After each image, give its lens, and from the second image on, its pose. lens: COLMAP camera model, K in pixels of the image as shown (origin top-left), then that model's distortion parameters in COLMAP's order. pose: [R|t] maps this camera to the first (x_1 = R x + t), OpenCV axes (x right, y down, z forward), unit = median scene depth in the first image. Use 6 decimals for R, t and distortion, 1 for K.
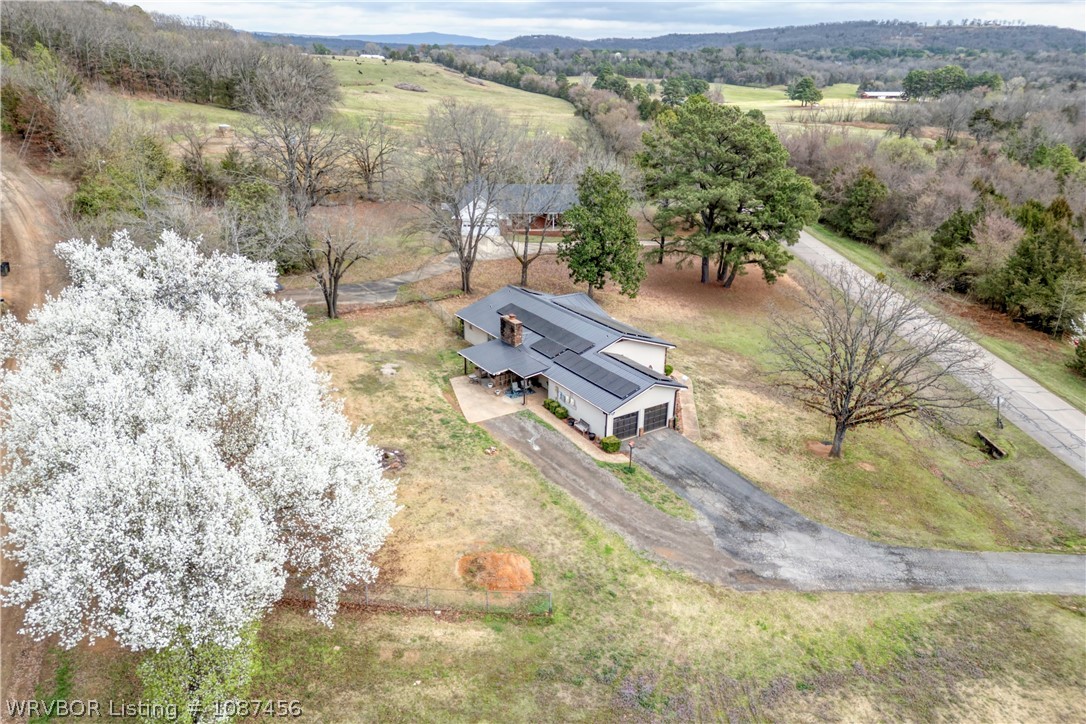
lens RADIAL K [[763.1, 0, 544.9], [0, 763.1, 364.9], [0, 0, 1]] dist [0.077906, -0.081157]
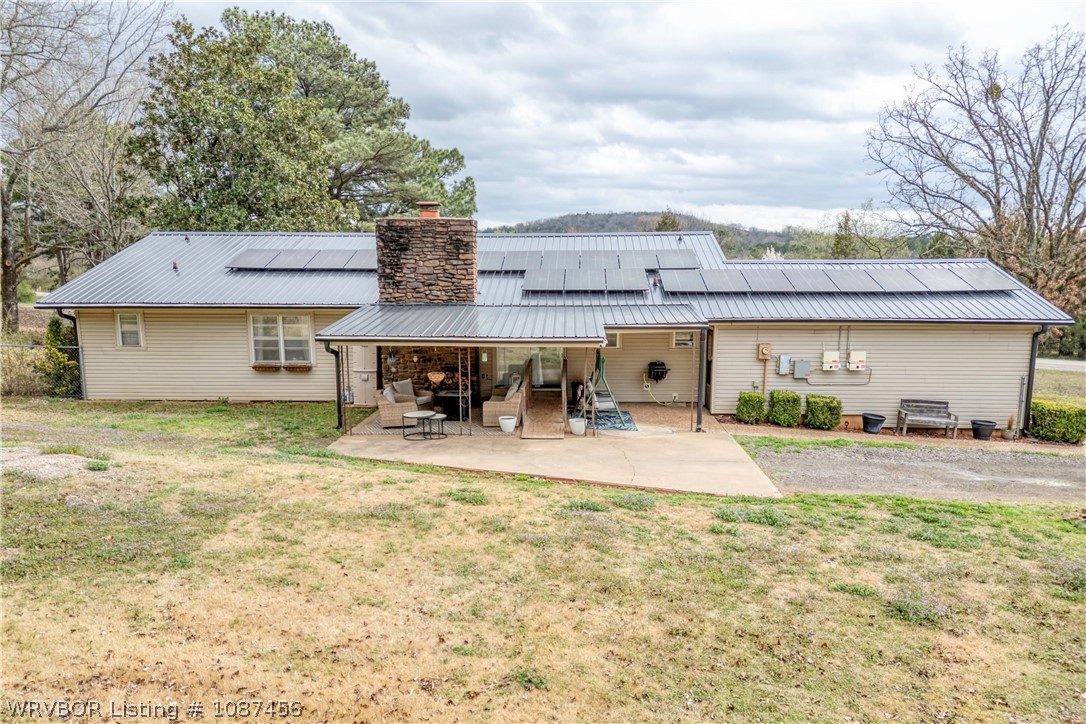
lens RADIAL K [[795.0, 0, 545.8], [0, 795.0, 399.8], [0, 0, 1]] dist [0.052277, -0.006196]
pose [[0.580766, -0.149366, 0.800250, -0.321380], [0.306506, 0.950806, -0.044973, 0.040373], [-0.754165, 0.271400, 0.597977, 0.930006]]
